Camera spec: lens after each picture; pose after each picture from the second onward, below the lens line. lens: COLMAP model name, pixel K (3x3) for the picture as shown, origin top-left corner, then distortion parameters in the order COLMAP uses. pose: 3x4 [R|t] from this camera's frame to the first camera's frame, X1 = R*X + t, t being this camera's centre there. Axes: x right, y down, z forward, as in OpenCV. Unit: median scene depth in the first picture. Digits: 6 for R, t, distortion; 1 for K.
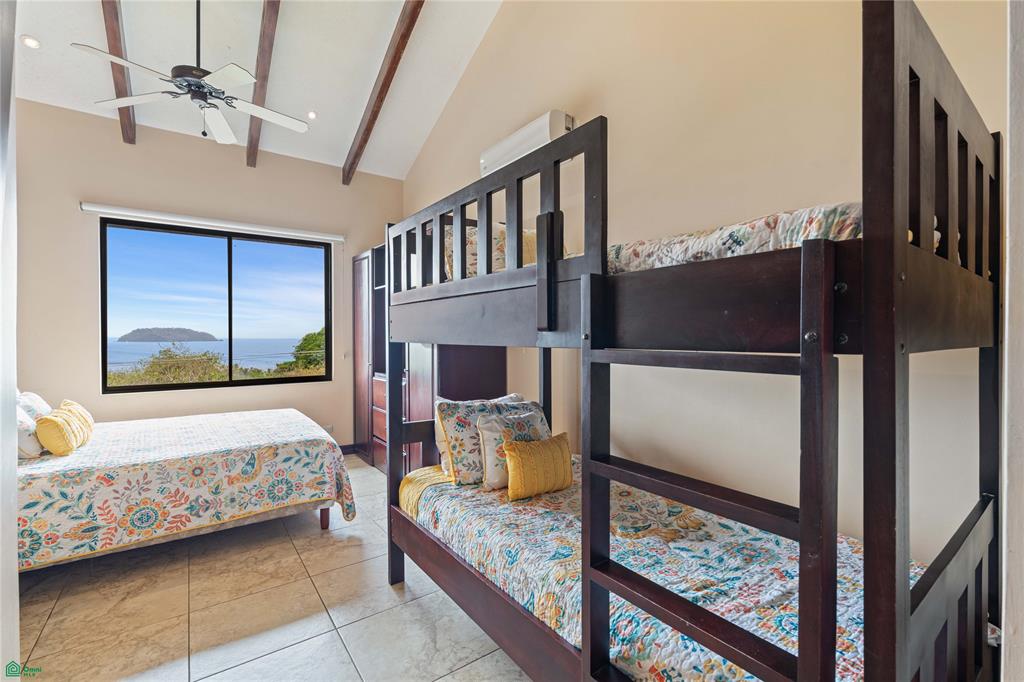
lens RADIAL K [[448.0, 0, 514.7], [0, 448.0, 336.4], [0, 0, 1]] dist [-0.001242, -0.000439]
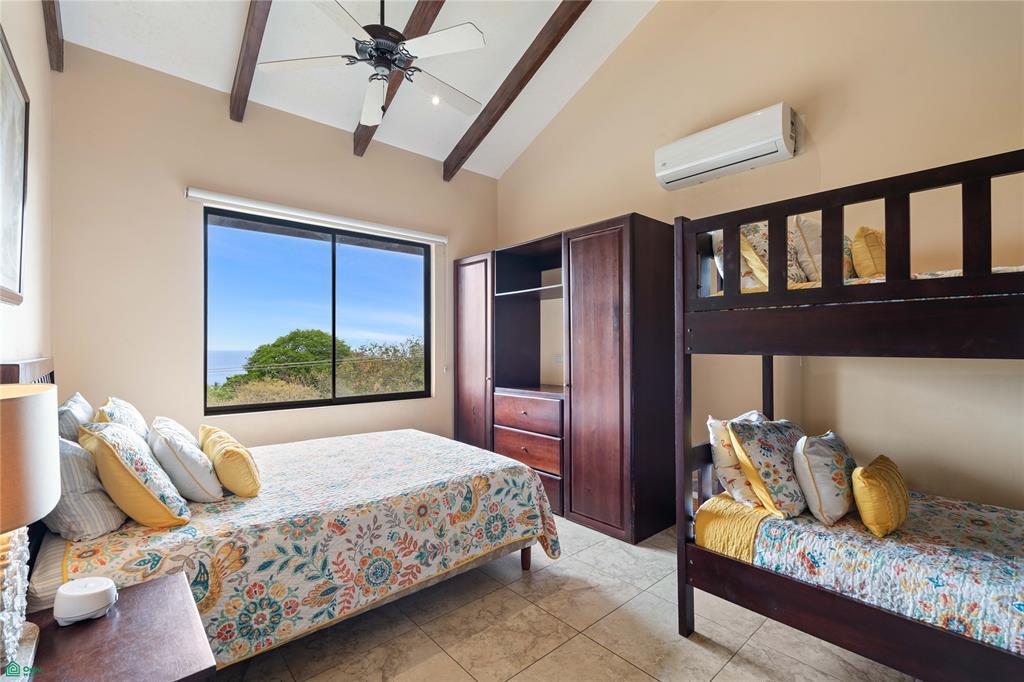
lens RADIAL K [[448.0, 0, 511.7], [0, 448.0, 345.2], [0, 0, 1]] dist [-0.001242, -0.000439]
pose [[0.995359, 0.000898, 0.096231, -0.653427], [-0.000280, 0.999979, -0.006439, 0.001586], [-0.096235, 0.006382, 0.995338, 0.165933]]
